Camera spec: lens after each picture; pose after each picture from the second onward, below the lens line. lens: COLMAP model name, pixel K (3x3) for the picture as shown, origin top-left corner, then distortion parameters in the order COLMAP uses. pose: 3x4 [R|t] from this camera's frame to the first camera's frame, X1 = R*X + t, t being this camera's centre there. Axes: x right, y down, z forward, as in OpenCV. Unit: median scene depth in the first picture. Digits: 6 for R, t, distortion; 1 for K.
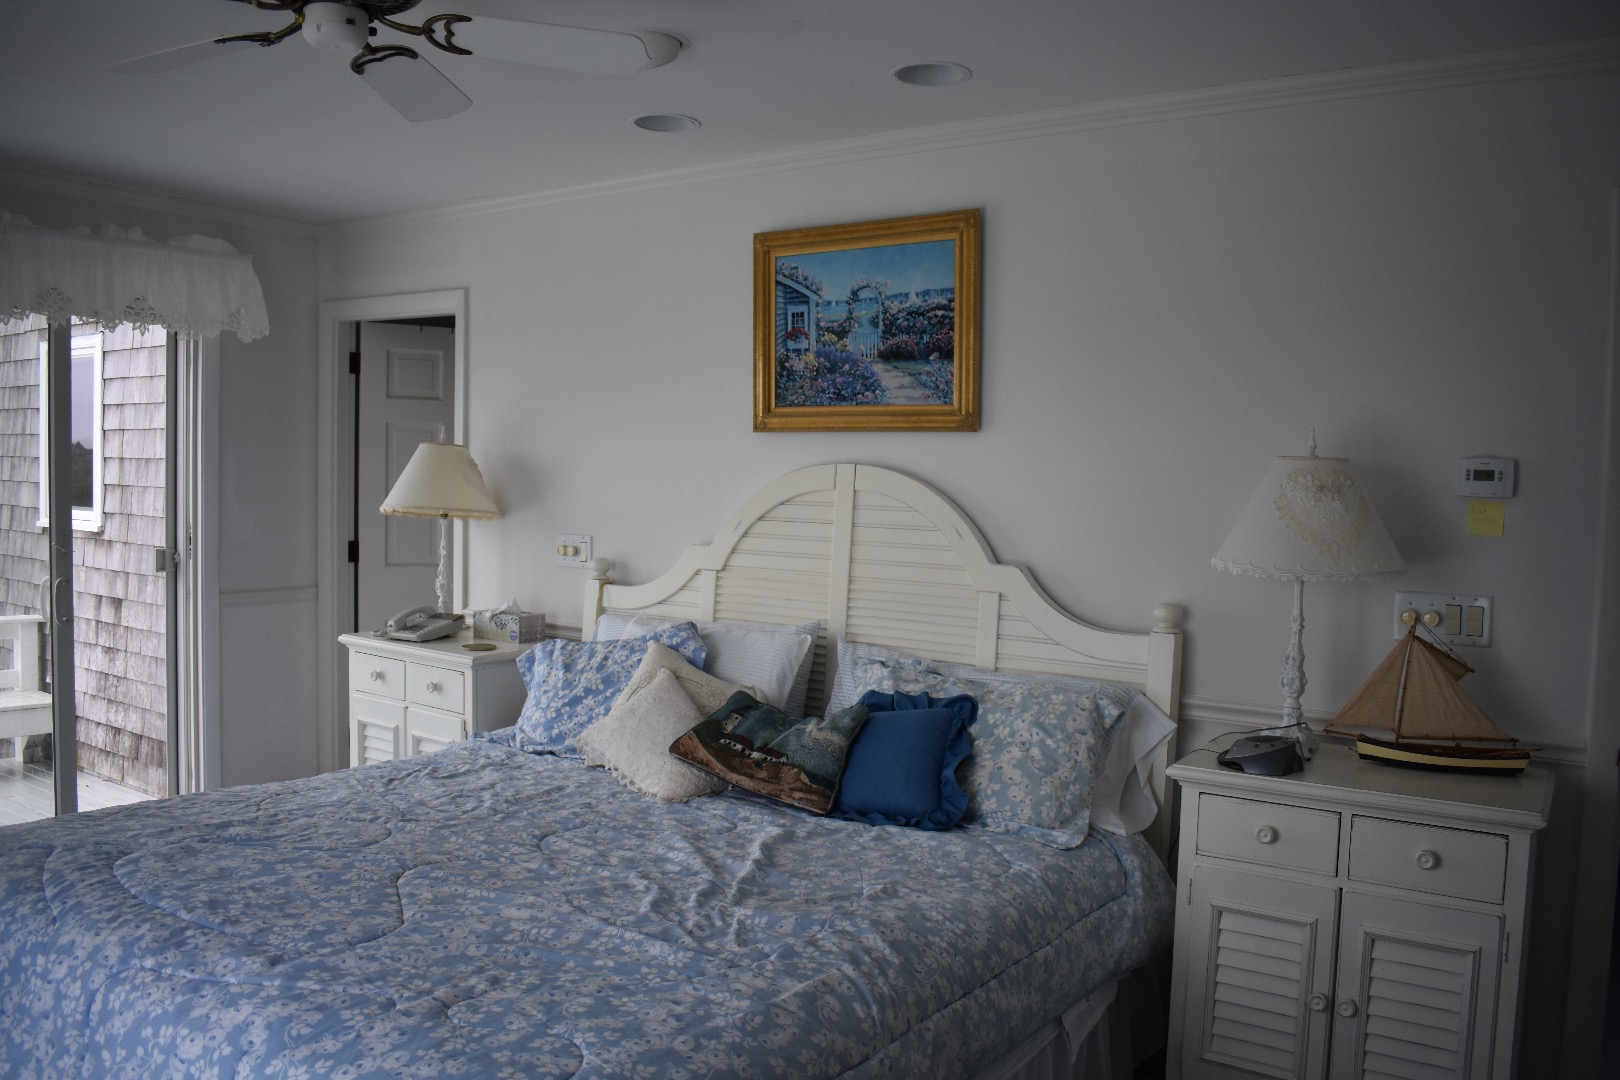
lens RADIAL K [[1274.8, 0, 808.2], [0, 1274.8, 542.2], [0, 0, 1]] dist [-0.063179, -0.011849]
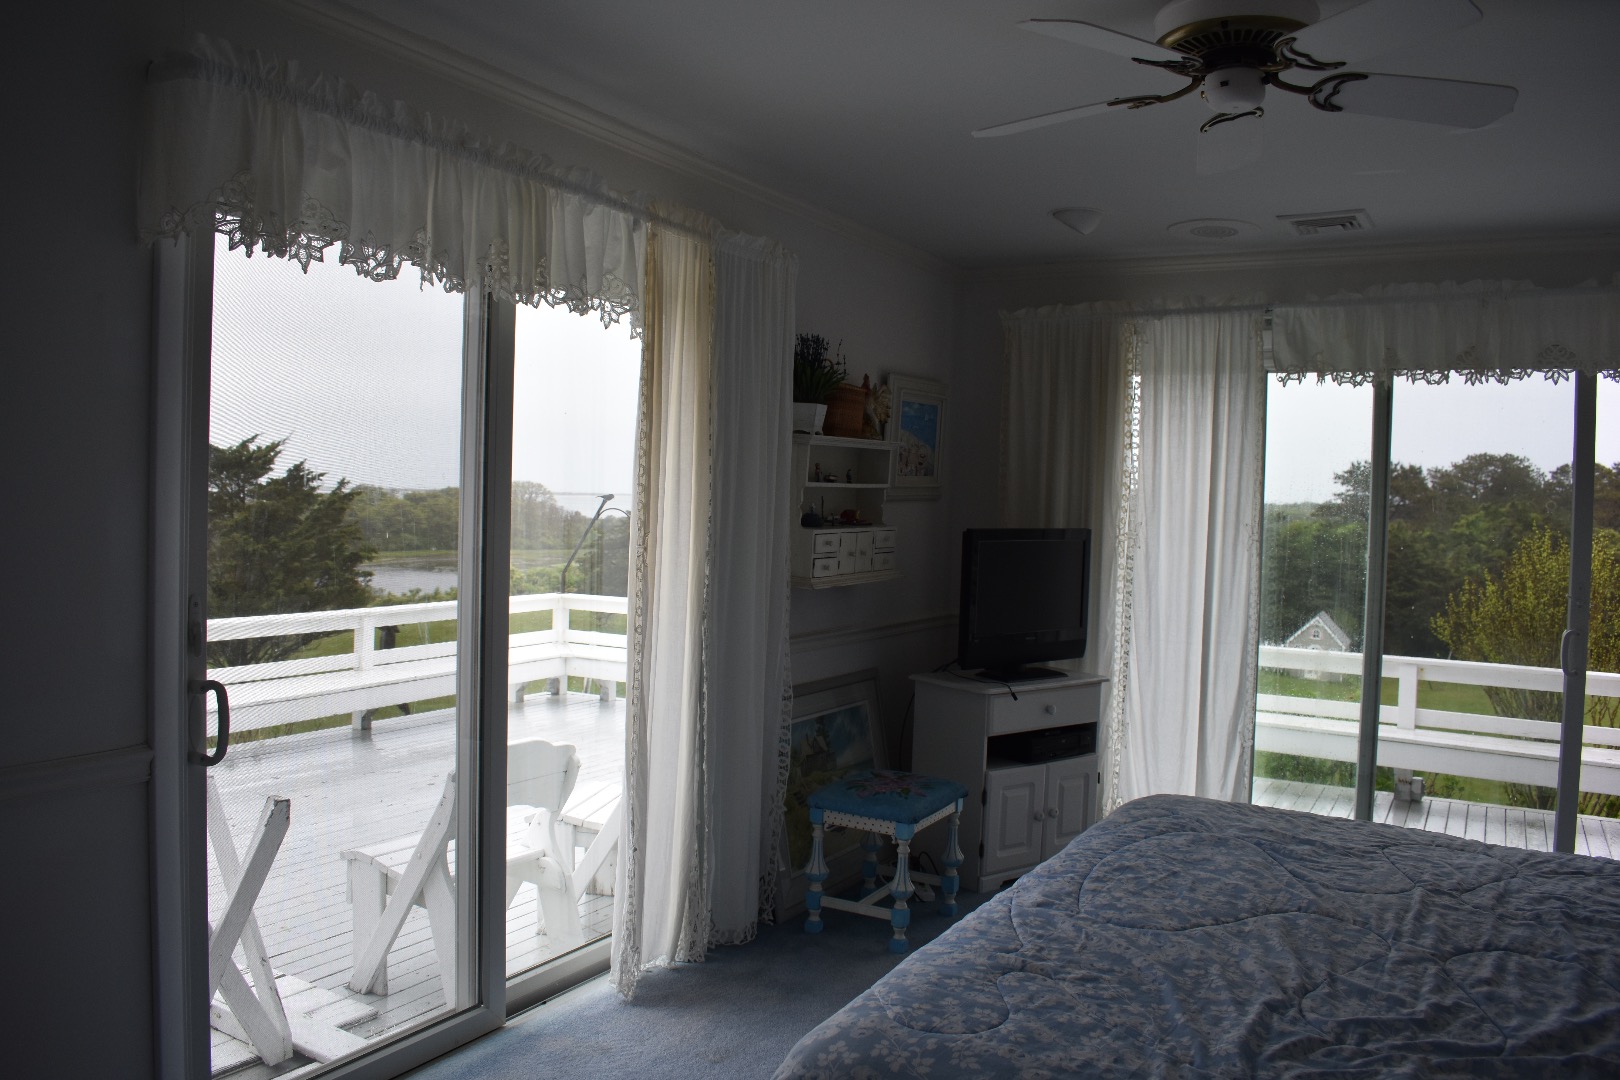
lens RADIAL K [[1274.8, 0, 805.9], [0, 1274.8, 539.5], [0, 0, 1]] dist [-0.063179, -0.011849]
pose [[0.083287, 0.009904, -0.996476, 0.606990], [-0.076963, 0.997028, 0.003477, -0.000356], [0.993549, 0.076402, 0.083802, 0.515170]]
